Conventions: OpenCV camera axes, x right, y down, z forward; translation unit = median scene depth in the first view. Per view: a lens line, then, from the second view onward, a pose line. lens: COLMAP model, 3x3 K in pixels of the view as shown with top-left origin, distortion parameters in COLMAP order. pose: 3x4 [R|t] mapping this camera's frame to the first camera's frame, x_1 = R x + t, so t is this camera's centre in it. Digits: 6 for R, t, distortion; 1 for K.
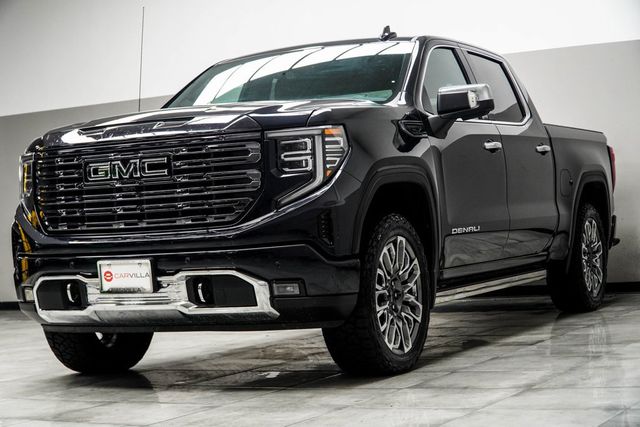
lens RADIAL K [[1303.8, 0, 316.2], [0, 1303.8, 218.3], [0, 0, 1]] dist [-0.157243, 0.000000]
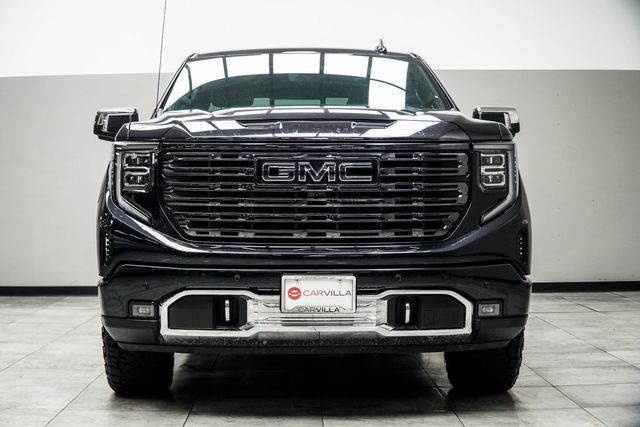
lens RADIAL K [[1115.1, 0, 362.0], [0, 1115.1, 218.1], [0, 0, 1]] dist [-0.160315, 0.000000]
pose [[0.883570, 0.045471, 0.466087, -0.476419], [-0.046118, 0.998886, -0.010023, -0.000295], [-0.466023, -0.012639, 0.884682, 0.321626]]
